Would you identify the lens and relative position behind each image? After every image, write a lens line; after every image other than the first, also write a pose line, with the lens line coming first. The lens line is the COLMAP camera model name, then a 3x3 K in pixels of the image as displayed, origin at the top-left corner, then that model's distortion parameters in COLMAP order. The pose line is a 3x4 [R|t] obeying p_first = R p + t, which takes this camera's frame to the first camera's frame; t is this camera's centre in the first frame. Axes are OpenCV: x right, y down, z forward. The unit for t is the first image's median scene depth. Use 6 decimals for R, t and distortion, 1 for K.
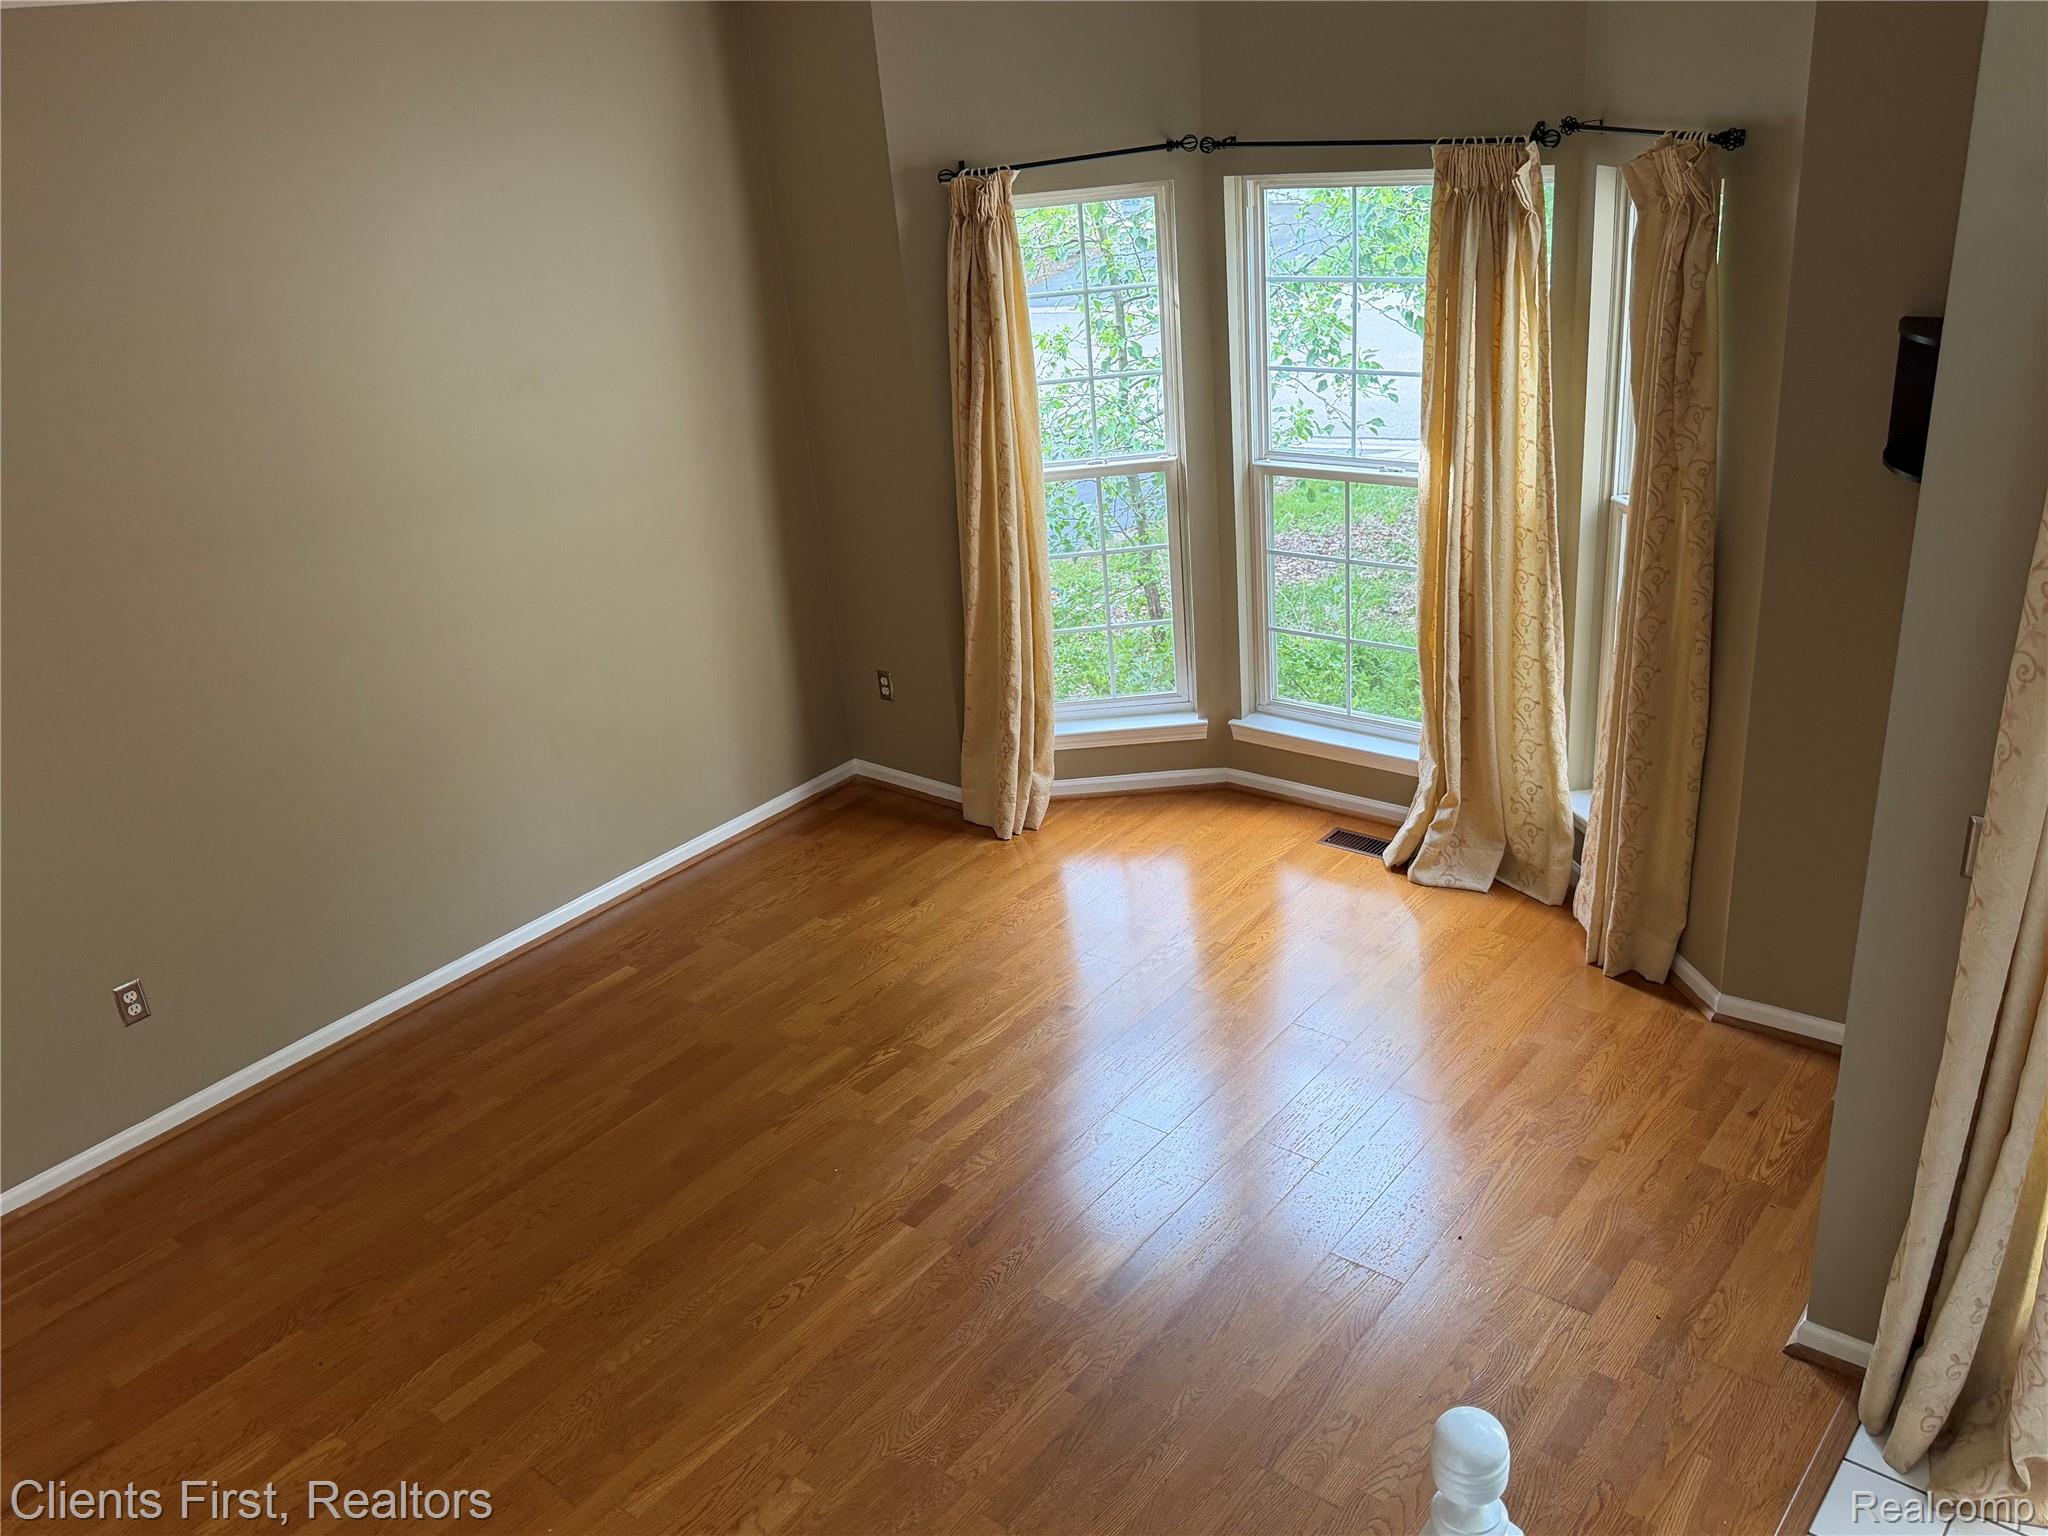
lens RADIAL K [[1665.9, 0, 1023.5], [0, 1665.9, 770.9], [0, 0, 1]] dist [-0.000508, -0.000176]
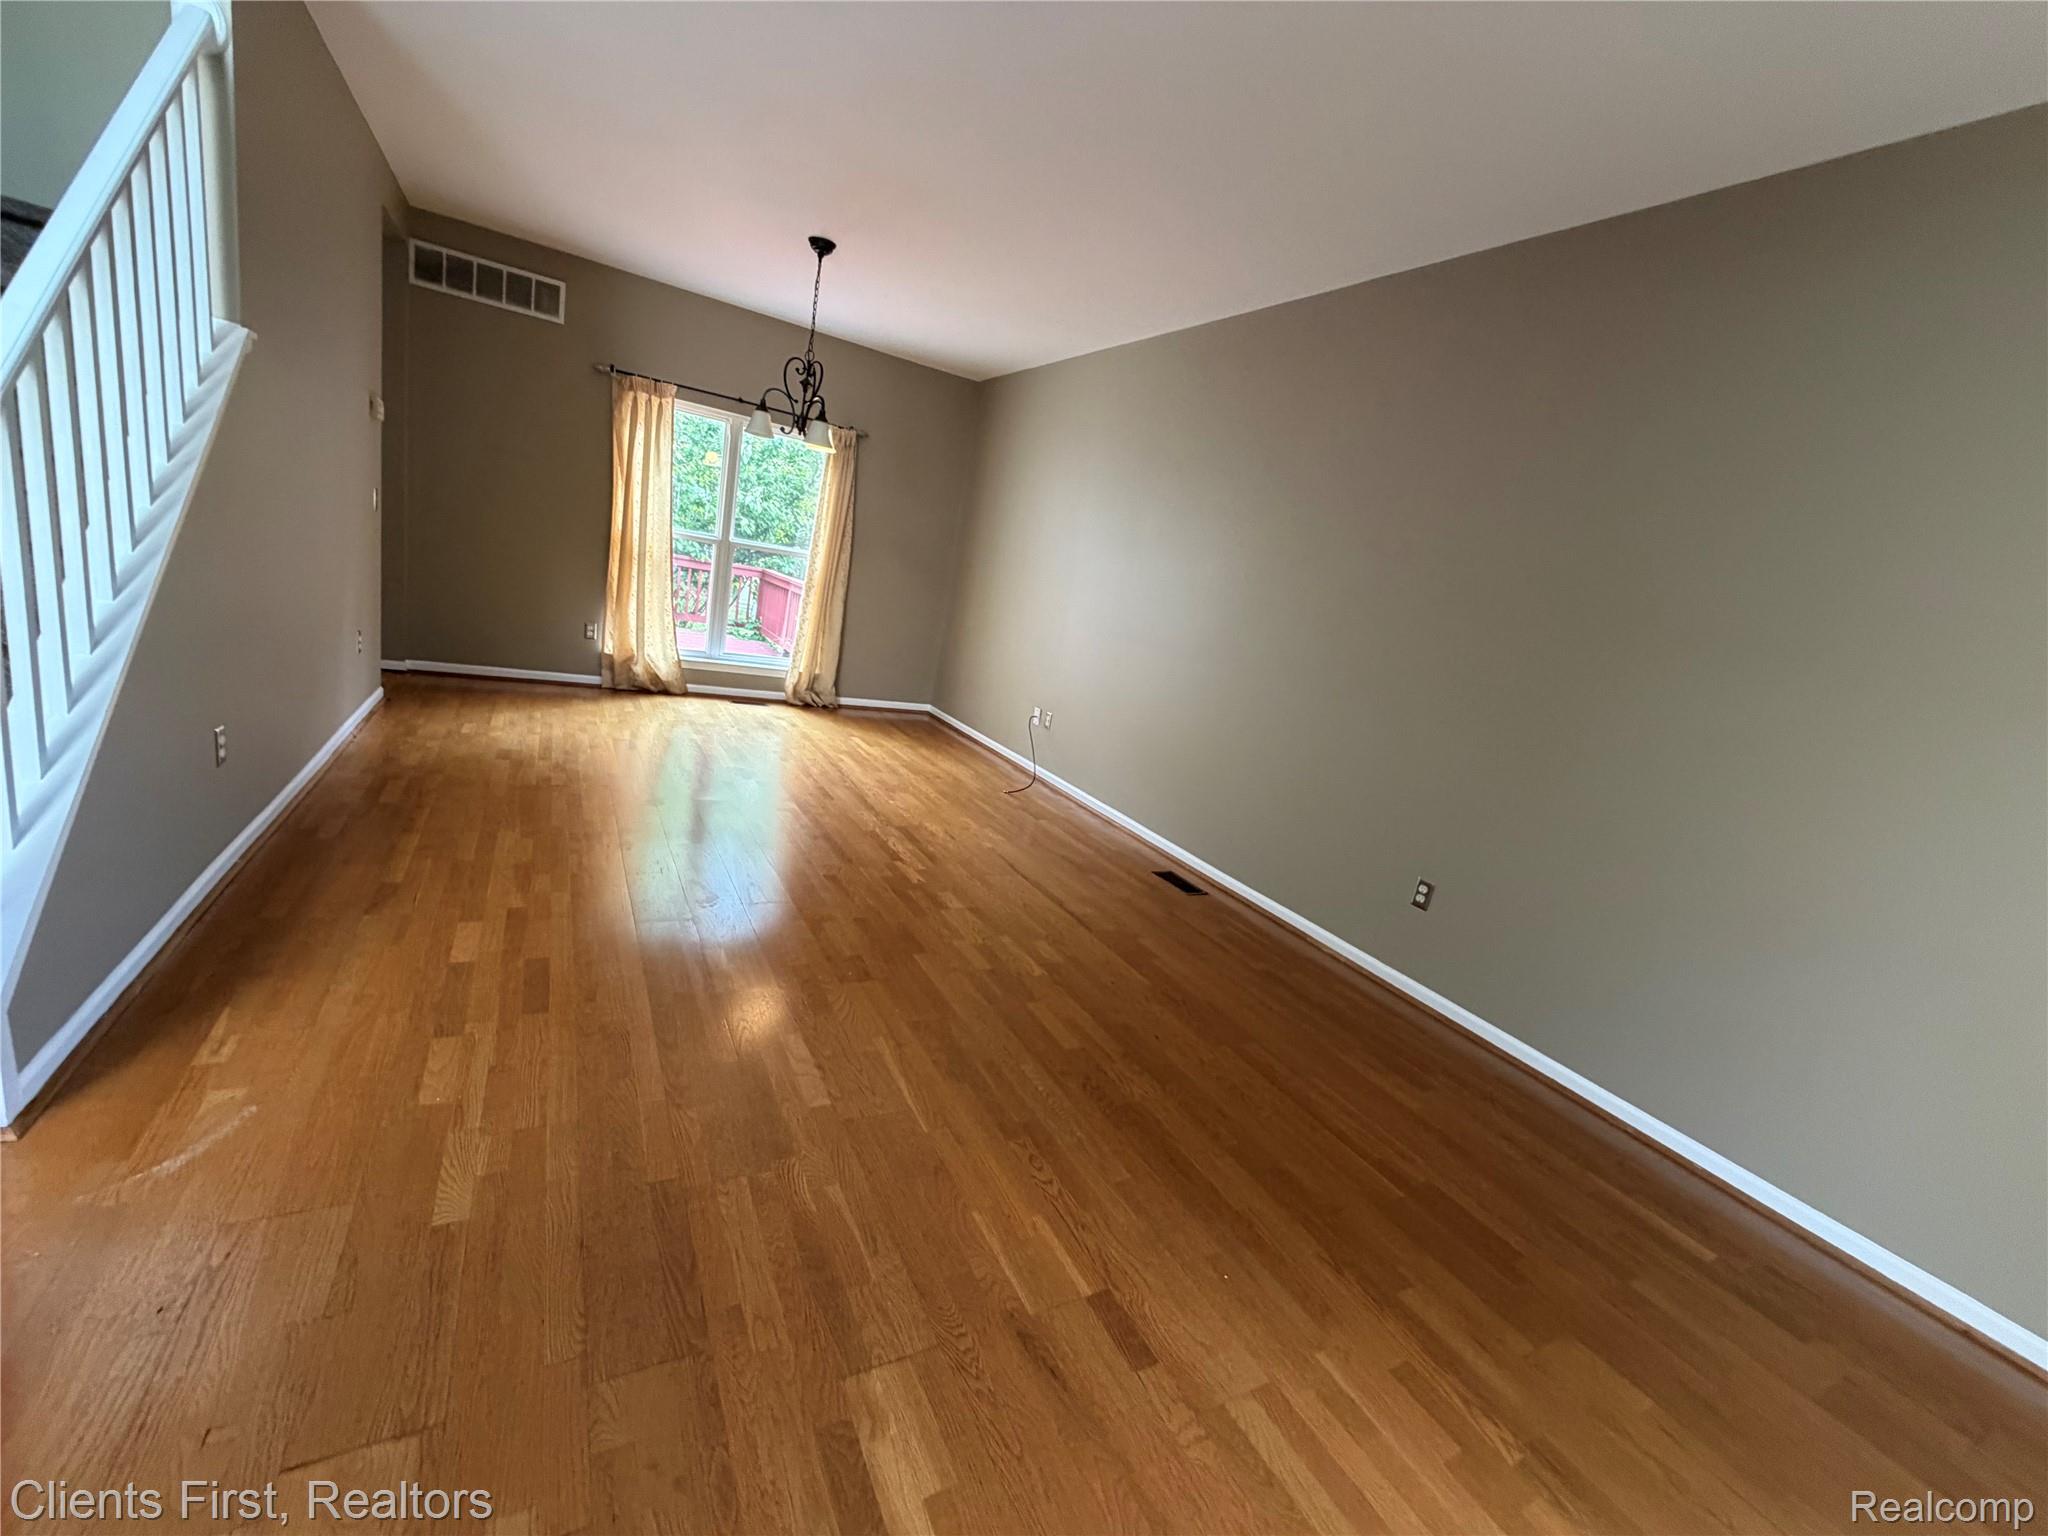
lens RADIAL K [[816.0, 0, 1025.0], [0, 816.0, 765.6], [0, 0, 1]] dist [0.000585, -0.000206]
pose [[-0.392638, 0.223214, -0.892194, 0.231695], [-0.495551, 0.765885, 0.409695, -0.071803], [0.774767, 0.602990, -0.190102, 0.844386]]
